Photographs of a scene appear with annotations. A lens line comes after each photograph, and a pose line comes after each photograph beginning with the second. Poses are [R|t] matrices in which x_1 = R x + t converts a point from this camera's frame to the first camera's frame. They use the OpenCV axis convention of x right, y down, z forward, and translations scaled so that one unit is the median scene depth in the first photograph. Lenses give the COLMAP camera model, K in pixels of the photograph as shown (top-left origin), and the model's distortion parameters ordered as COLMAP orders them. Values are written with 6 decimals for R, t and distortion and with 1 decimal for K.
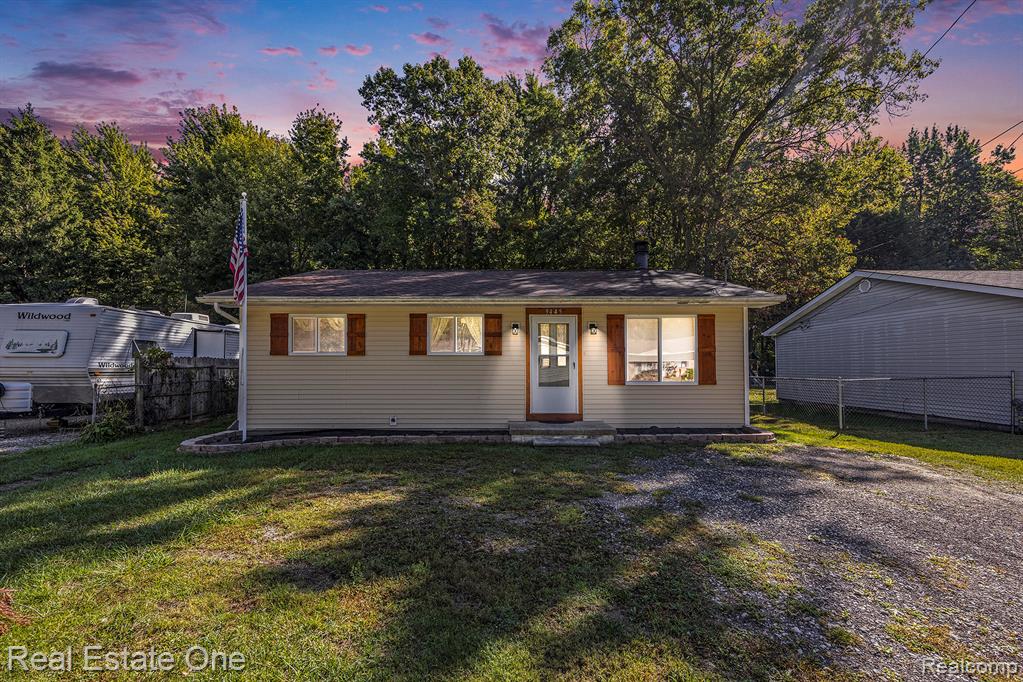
lens RADIAL K [[411.2, 0, 508.8], [0, 411.2, 348.7], [0, 0, 1]] dist [0.008835, -0.000892]
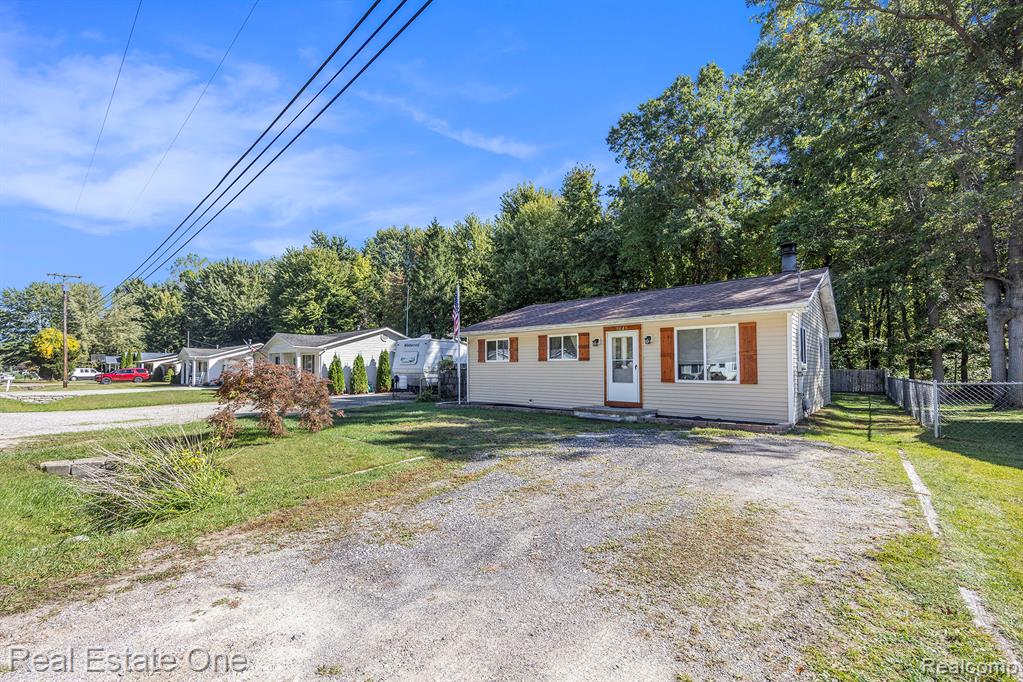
lens RADIAL K [[411.2, 0, 514.9], [0, 411.2, 345.6], [0, 0, 1]] dist [0.008835, -0.000892]
pose [[0.758365, -0.037820, -0.650732, 0.192242], [0.024163, 0.999260, -0.029917, 0.000111], [0.651382, 0.006964, 0.758718, -0.076441]]
